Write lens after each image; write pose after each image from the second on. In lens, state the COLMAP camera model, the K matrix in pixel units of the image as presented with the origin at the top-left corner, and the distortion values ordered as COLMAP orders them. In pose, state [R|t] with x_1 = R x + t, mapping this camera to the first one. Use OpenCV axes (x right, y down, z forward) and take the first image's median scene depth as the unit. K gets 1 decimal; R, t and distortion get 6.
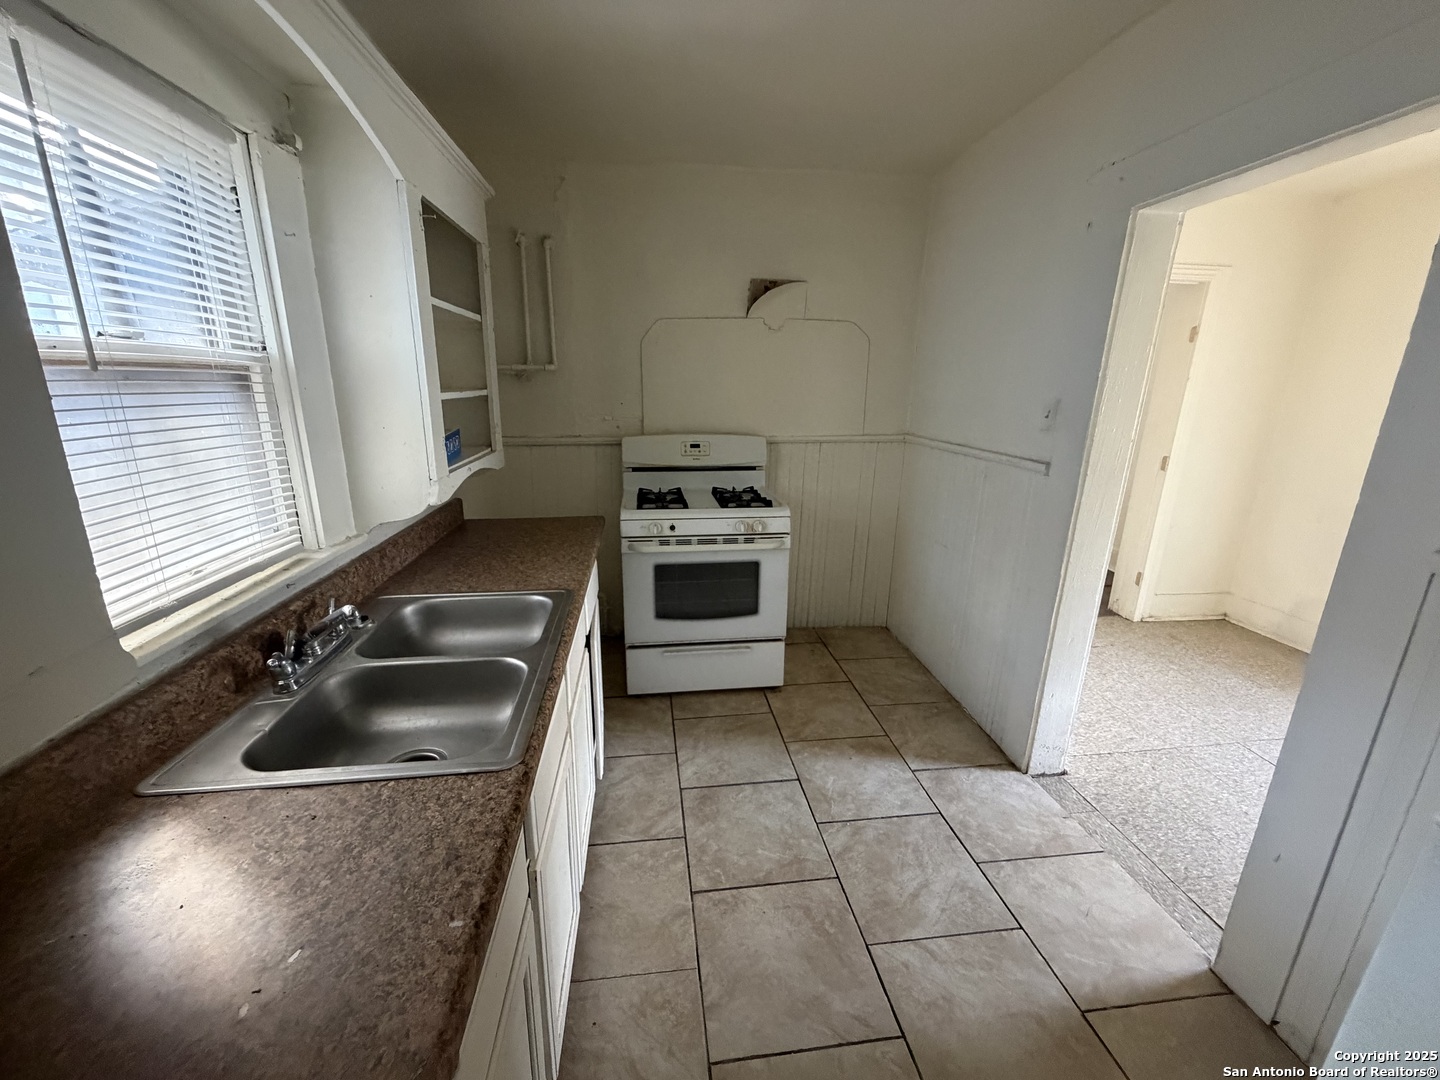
lens RADIAL K [[576.1, 0, 715.6], [0, 576.1, 538.2], [0, 0, 1]] dist [-0.002492, -0.000324]
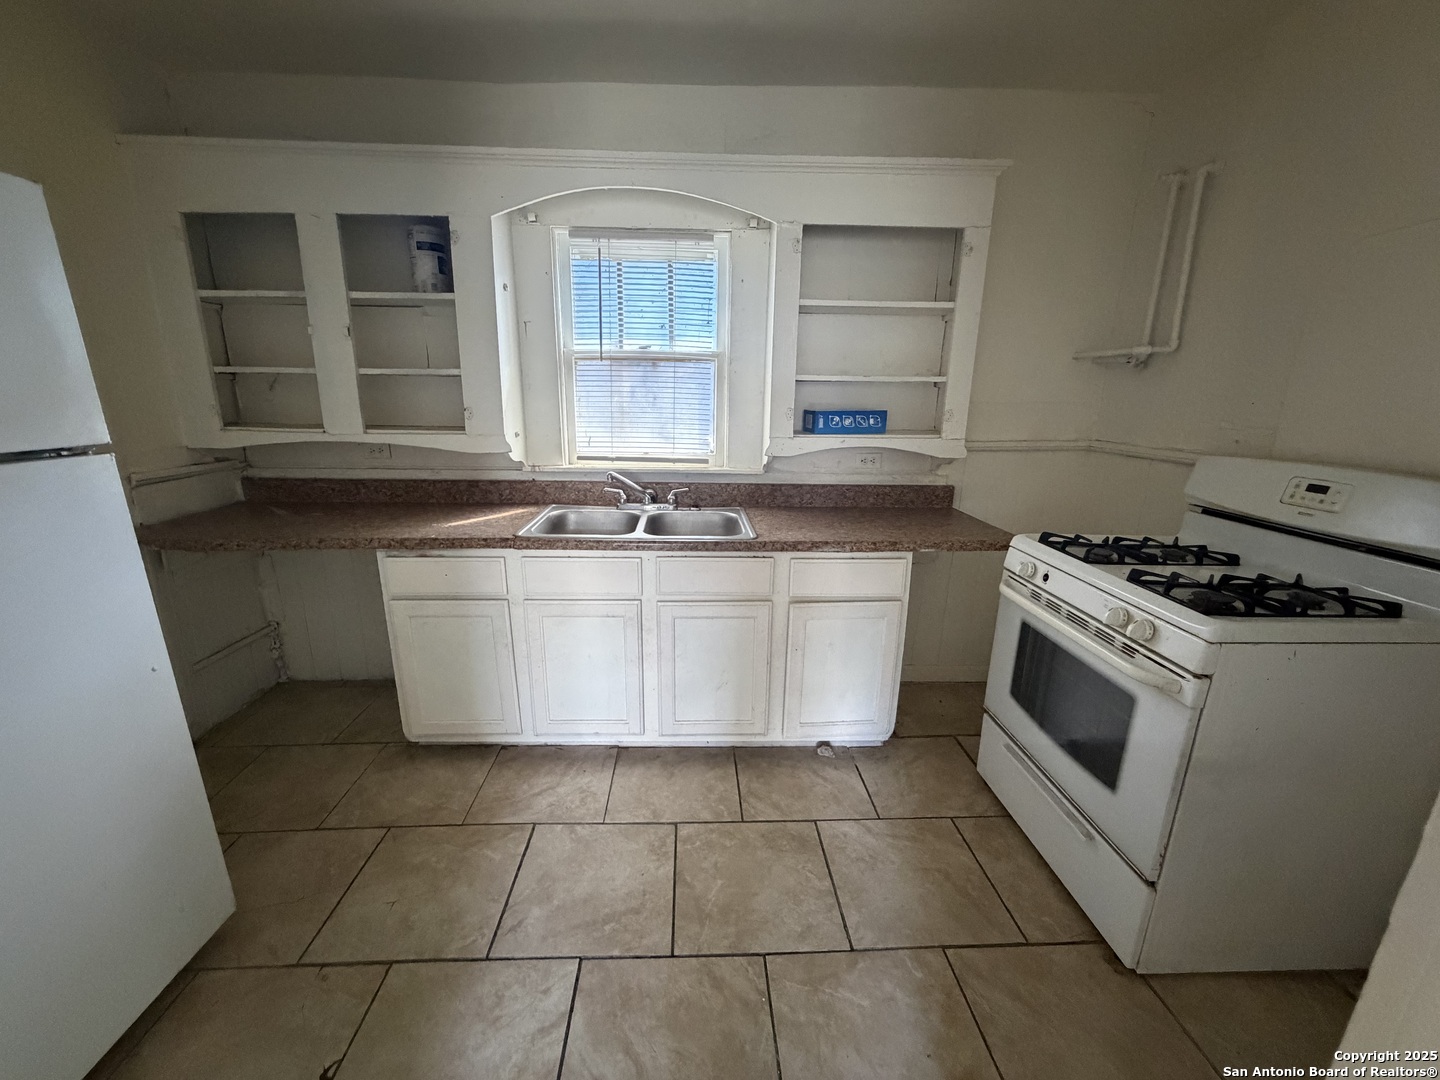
lens RADIAL K [[576.1, 0, 715.8], [0, 576.1, 540.5], [0, 0, 1]] dist [-0.002492, -0.000324]
pose [[-0.088108, 0.240737, -0.966583, 0.593004], [-0.274684, 0.926862, 0.255883, -0.123573], [0.957489, 0.288050, -0.015538, 0.629528]]
